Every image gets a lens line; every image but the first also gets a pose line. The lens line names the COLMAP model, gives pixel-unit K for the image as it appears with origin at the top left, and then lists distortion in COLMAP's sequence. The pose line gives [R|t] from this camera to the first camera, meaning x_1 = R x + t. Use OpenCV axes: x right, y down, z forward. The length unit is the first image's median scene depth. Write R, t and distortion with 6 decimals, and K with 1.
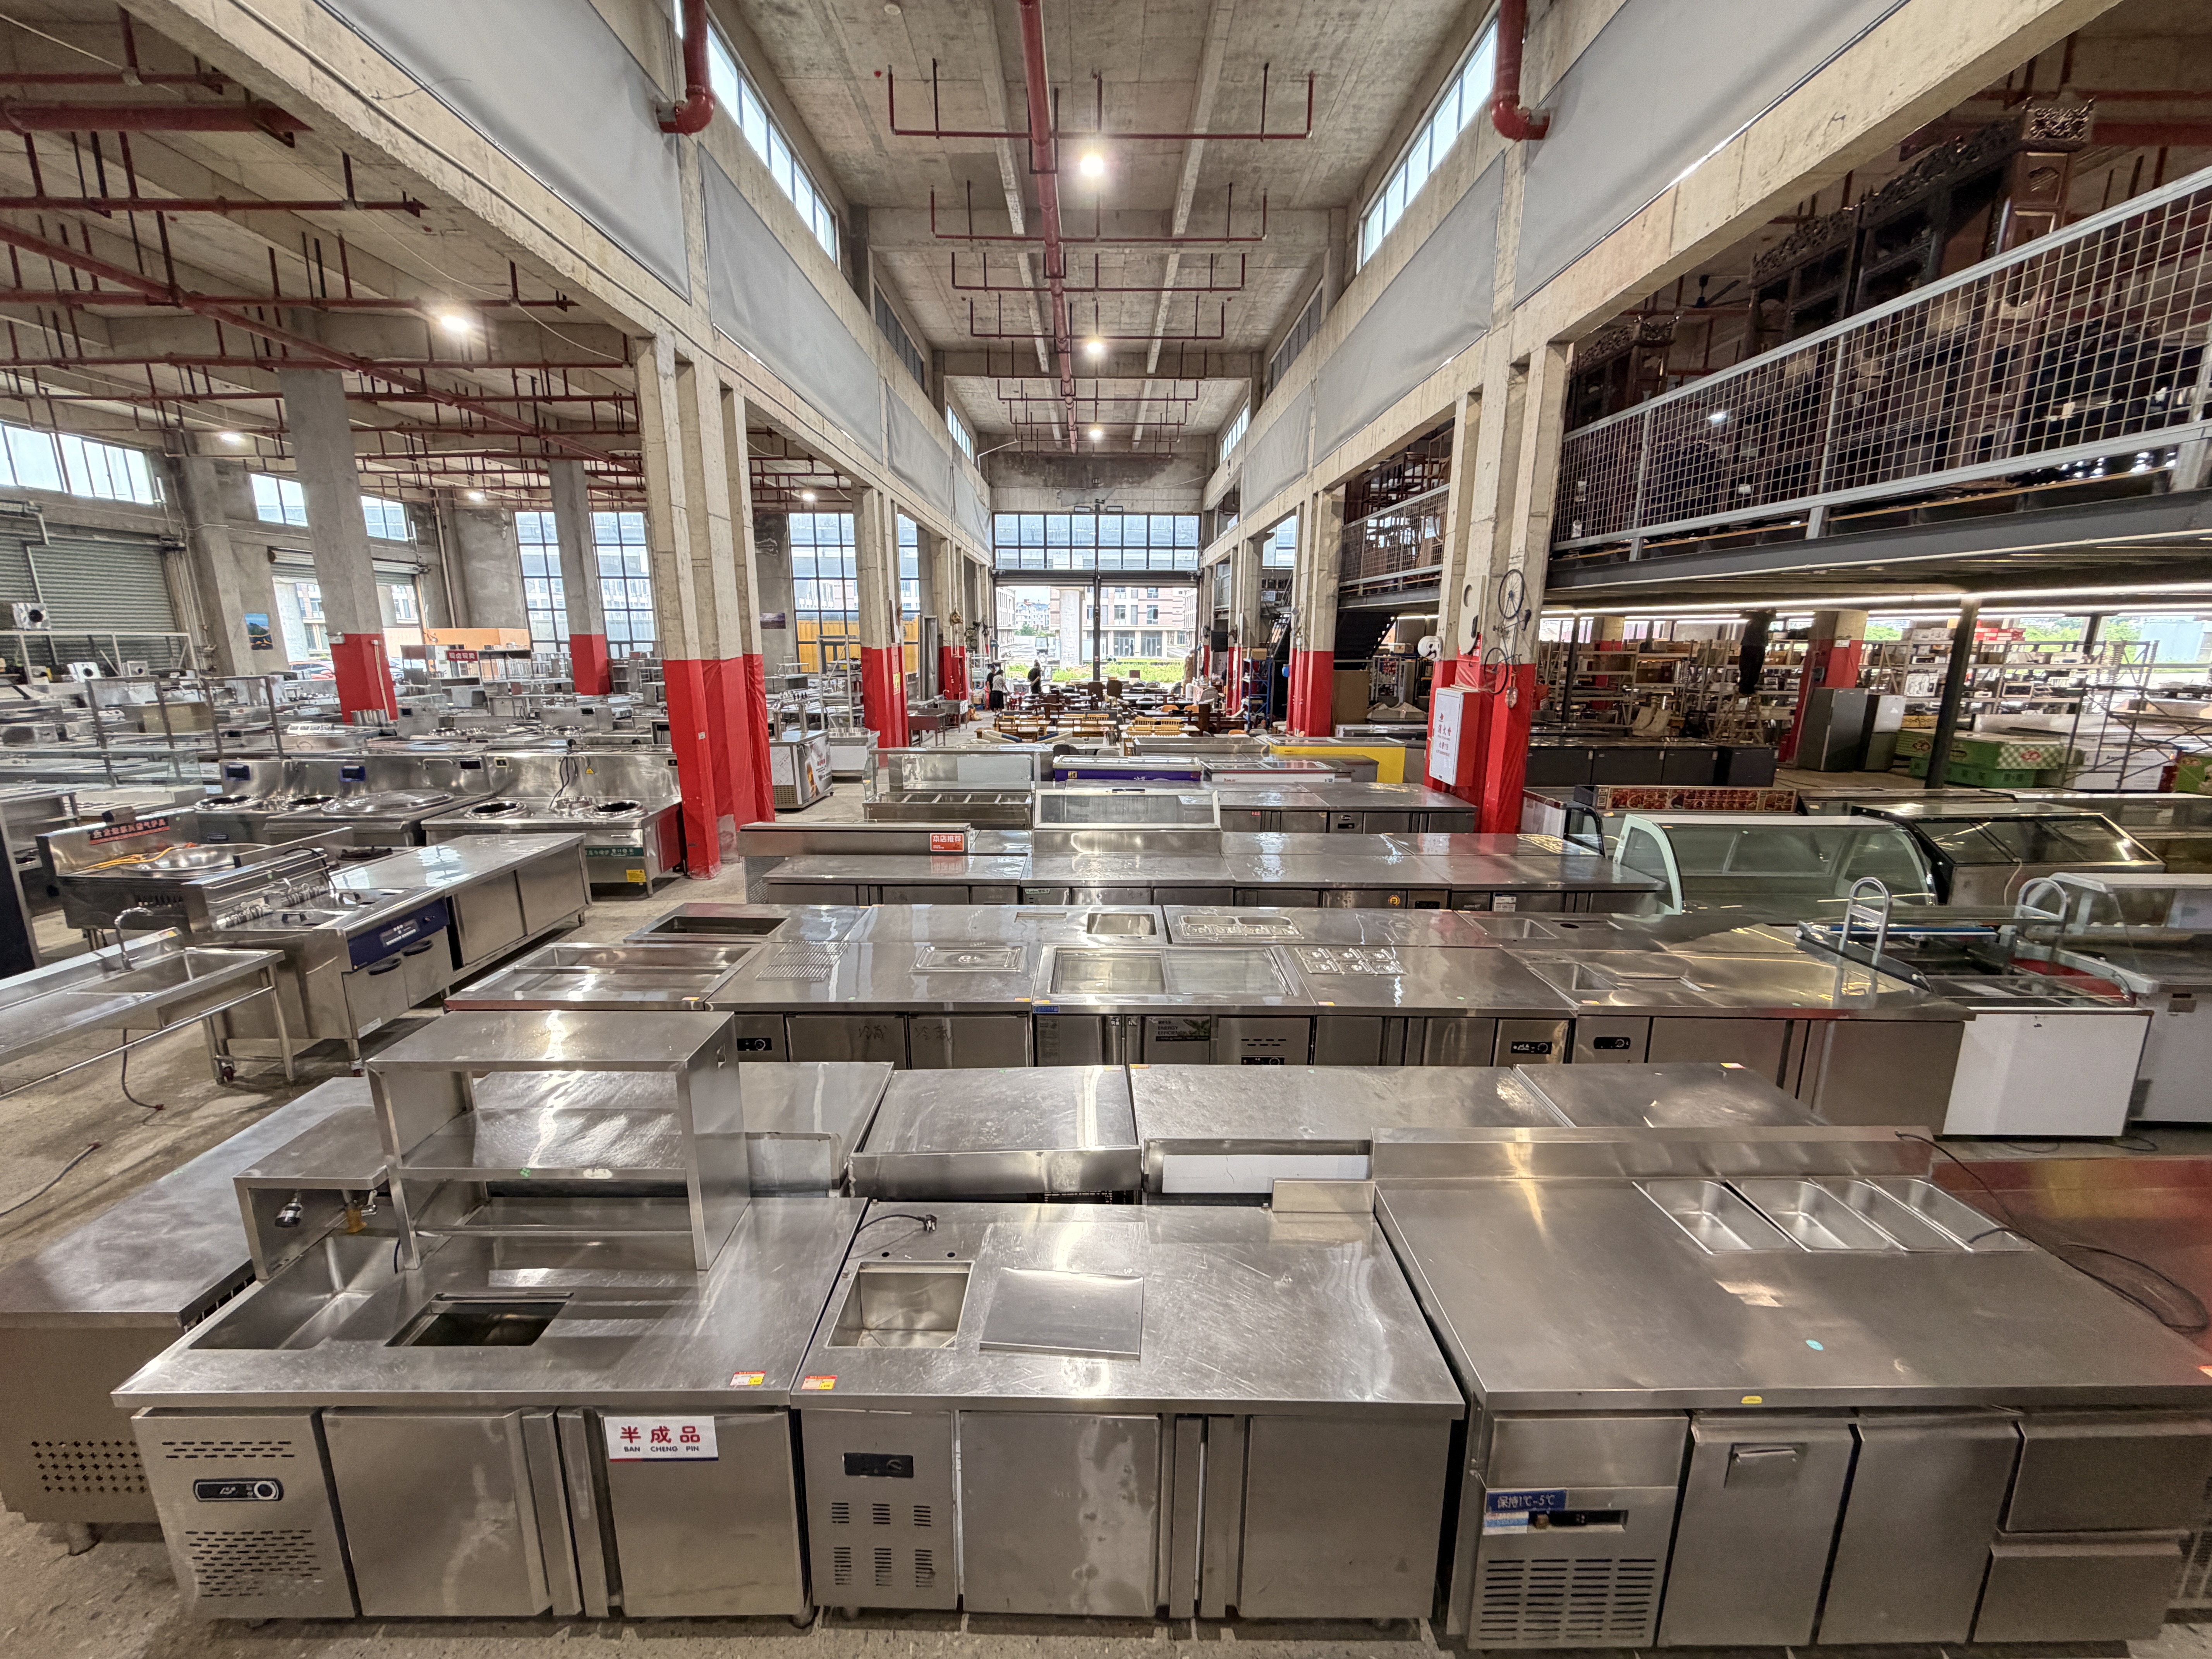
lens RADIAL K [[890.3, 0, 1101.5], [0, 890.3, 827.3], [0, 0, 1]] dist [-0.000556, -0.000031]
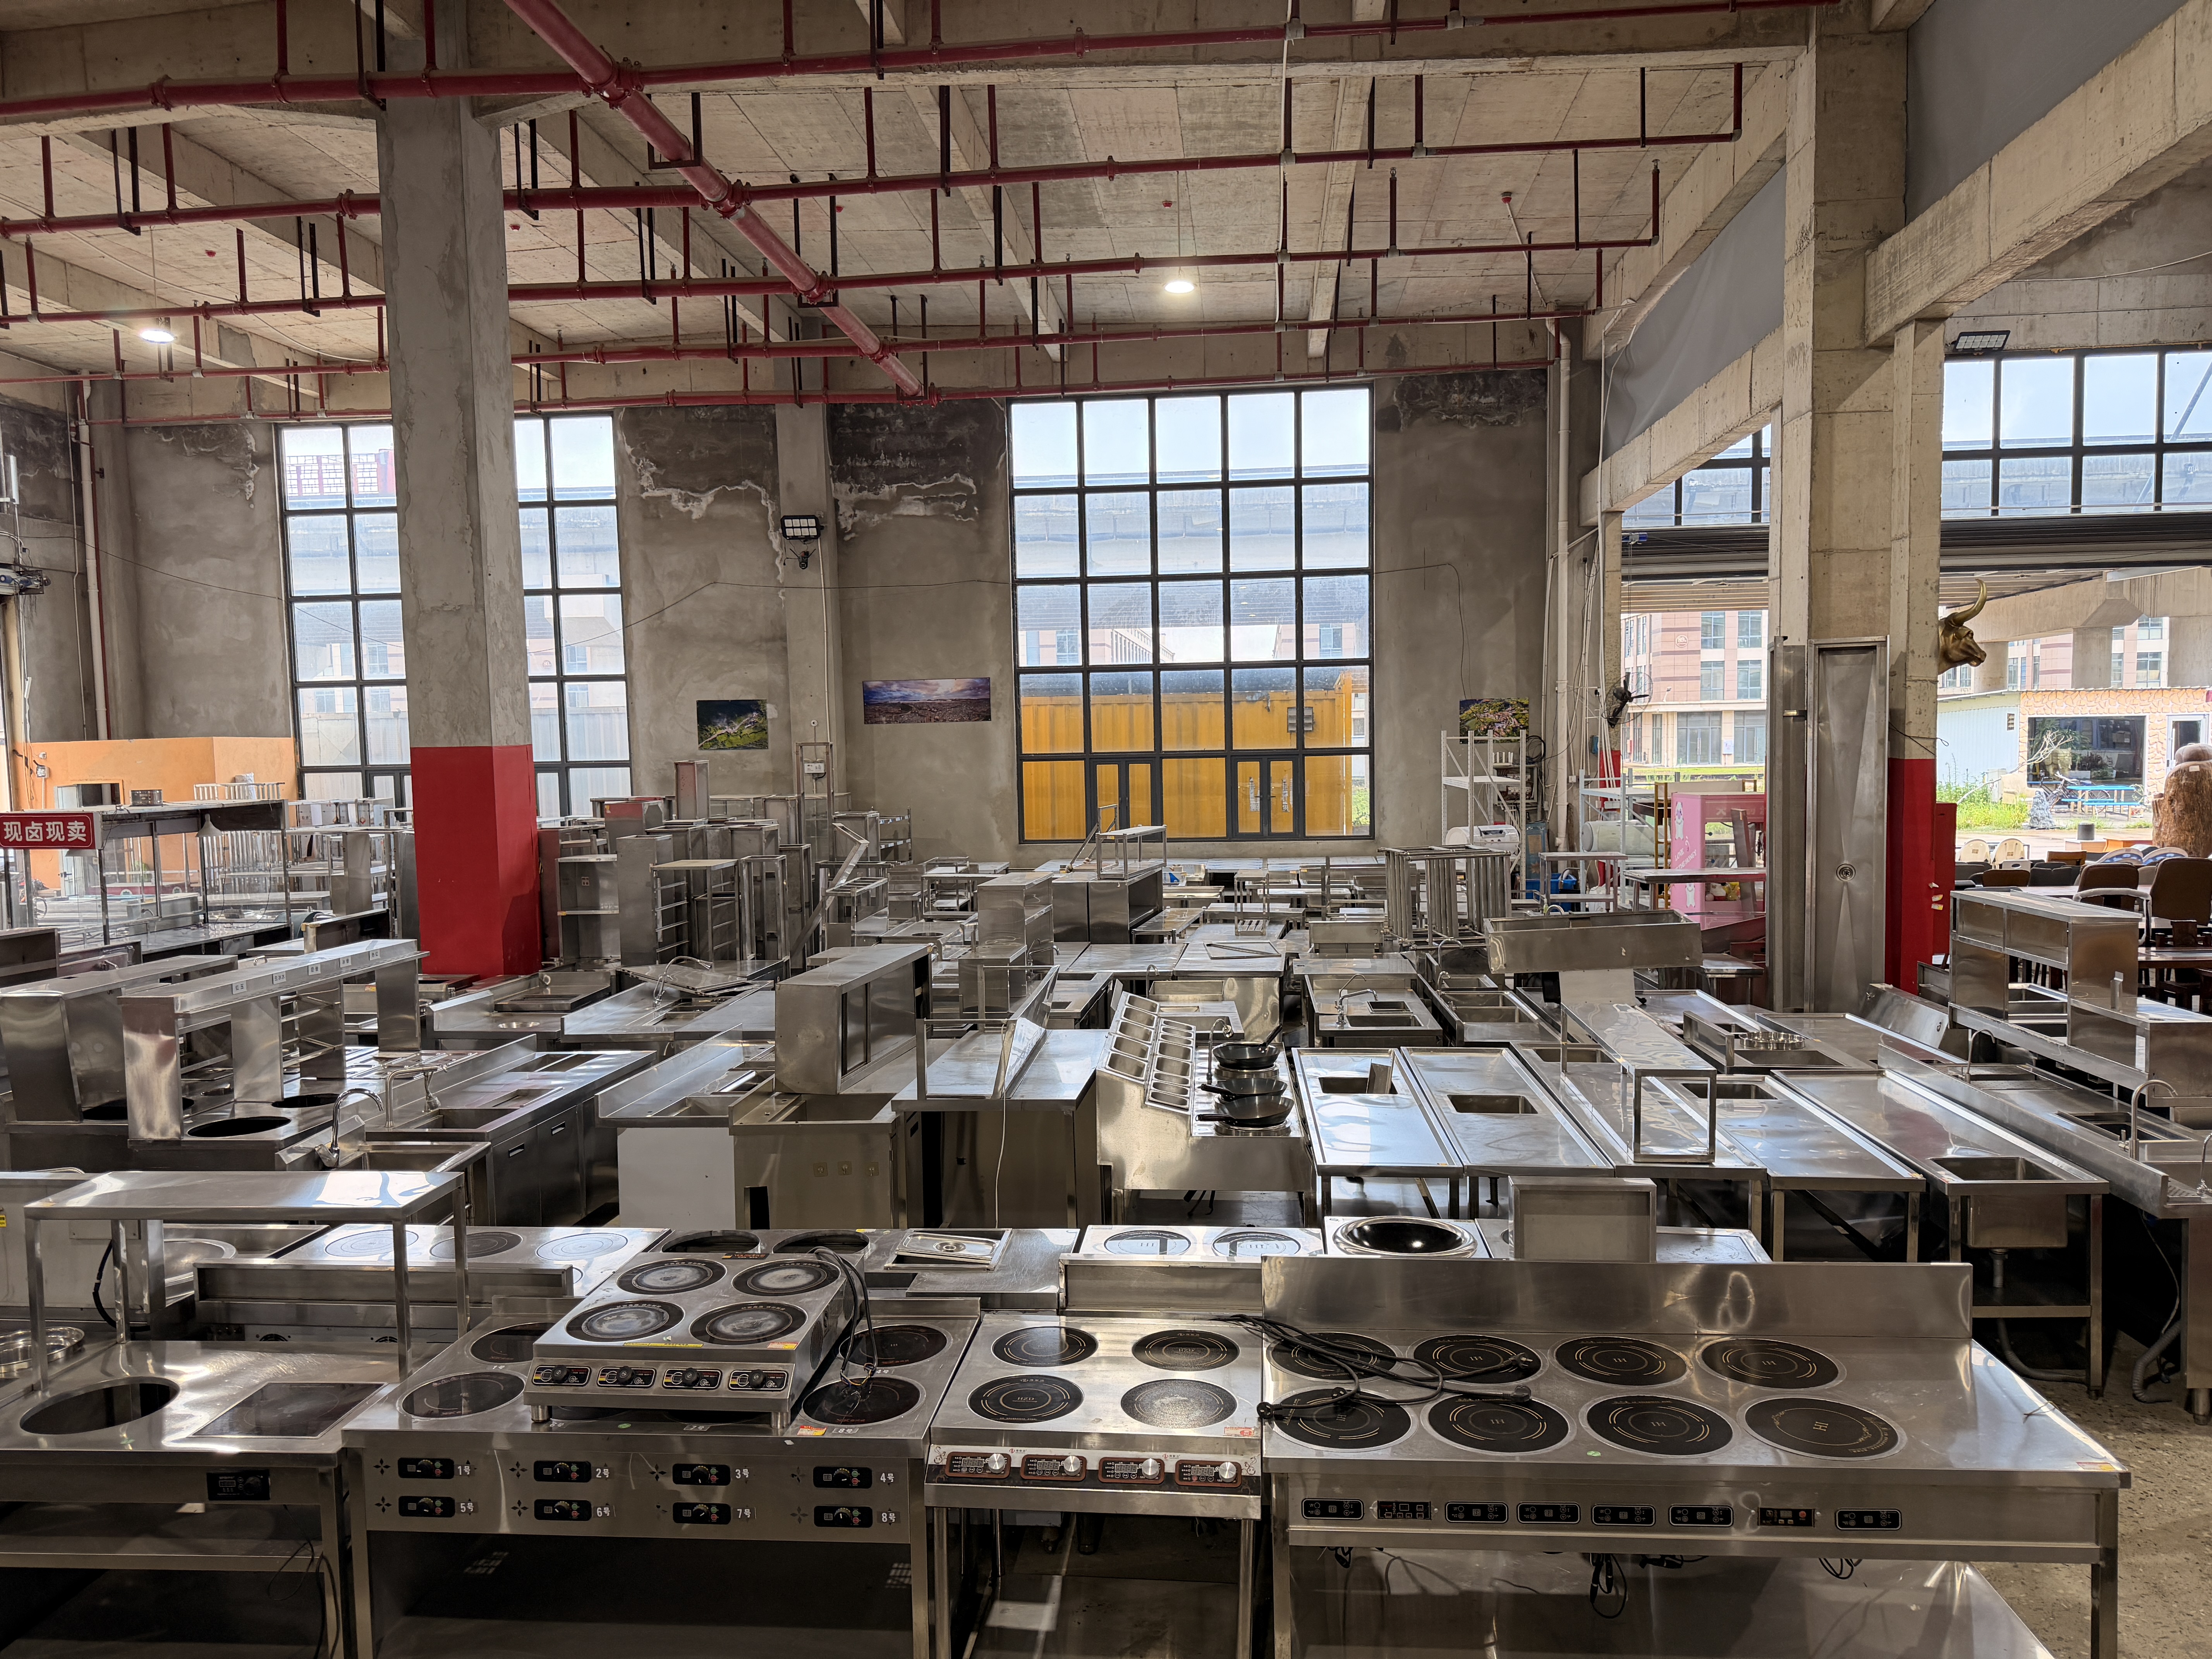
lens RADIAL K [[1542.4, 0, 1108.3], [0, 1542.4, 835.1], [0, 0, 1]] dist [0.001788, 0.000562]
pose [[0.995330, -0.017450, -0.094945, -0.263284], [0.003145, 0.988866, -0.148772, -0.091902], [0.096484, 0.147779, 0.984303, 0.432644]]
